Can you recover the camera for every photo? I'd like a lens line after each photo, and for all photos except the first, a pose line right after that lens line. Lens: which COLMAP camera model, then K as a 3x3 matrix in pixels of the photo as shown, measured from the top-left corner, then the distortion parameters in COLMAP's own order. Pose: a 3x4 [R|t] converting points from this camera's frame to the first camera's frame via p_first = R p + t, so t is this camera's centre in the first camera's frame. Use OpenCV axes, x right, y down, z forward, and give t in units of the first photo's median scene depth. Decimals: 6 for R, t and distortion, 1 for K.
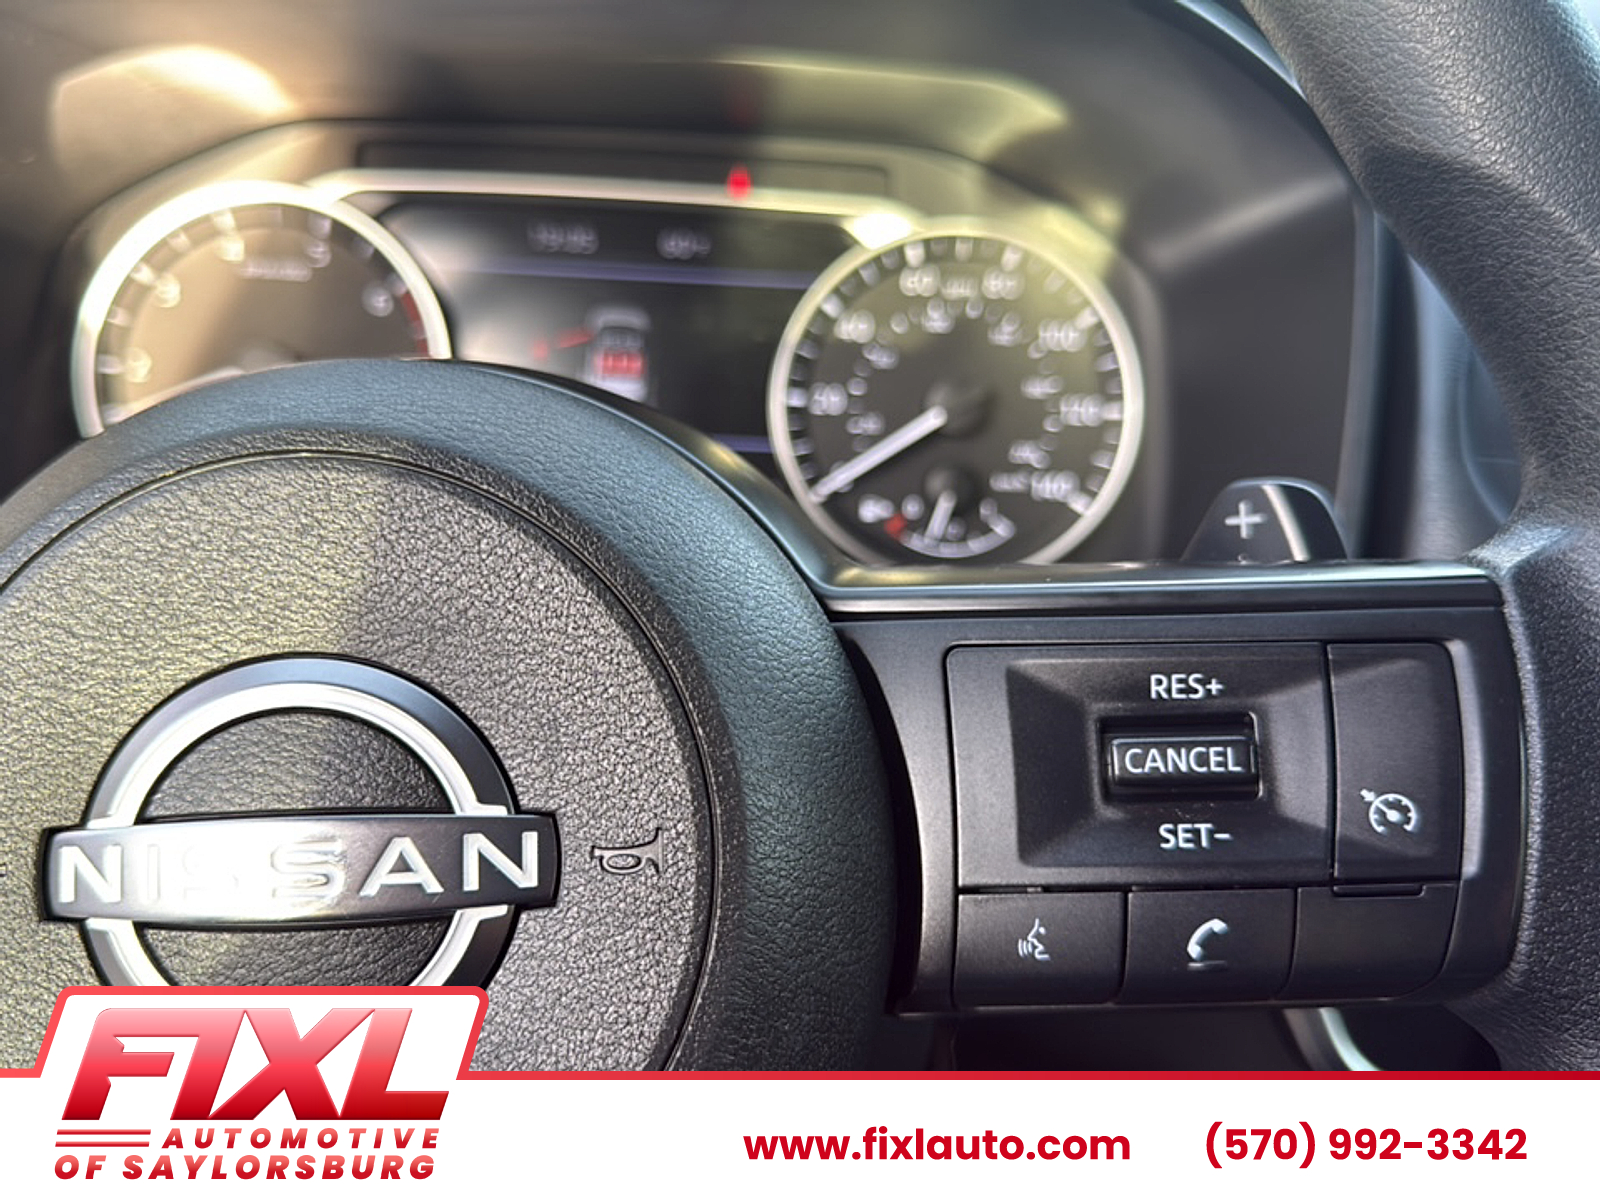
lens RADIAL K [[1472.7, 0, 808.2], [0, 1472.7, 608.1], [0, 0, 1]] dist [0.001823, 0.000000]
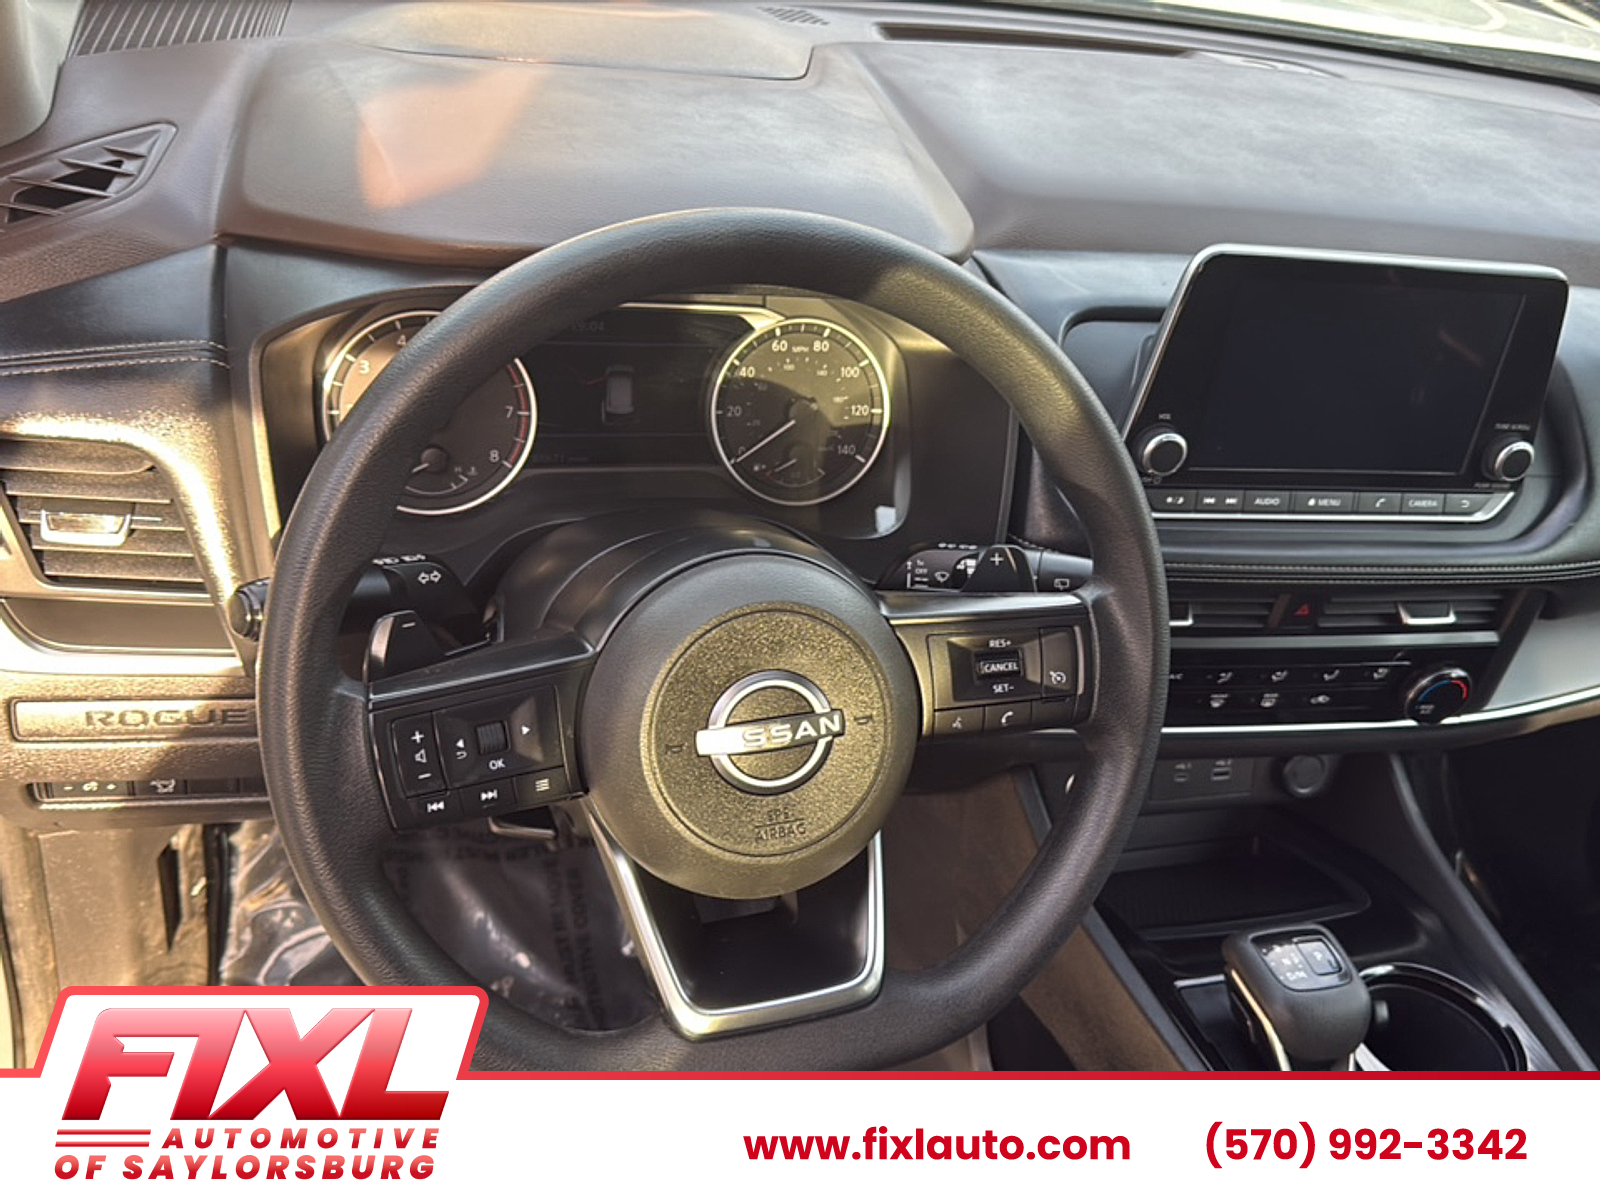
lens RADIAL K [[1472.7, 0, 766.9], [0, 1472.7, 592.1], [0, 0, 1]] dist [0.001823, 0.000000]
pose [[0.953541, -0.090127, 0.287465, -0.866189], [0.017300, 0.969008, 0.246421, -0.646536], [-0.300766, -0.230000, 0.925549, -1.367925]]
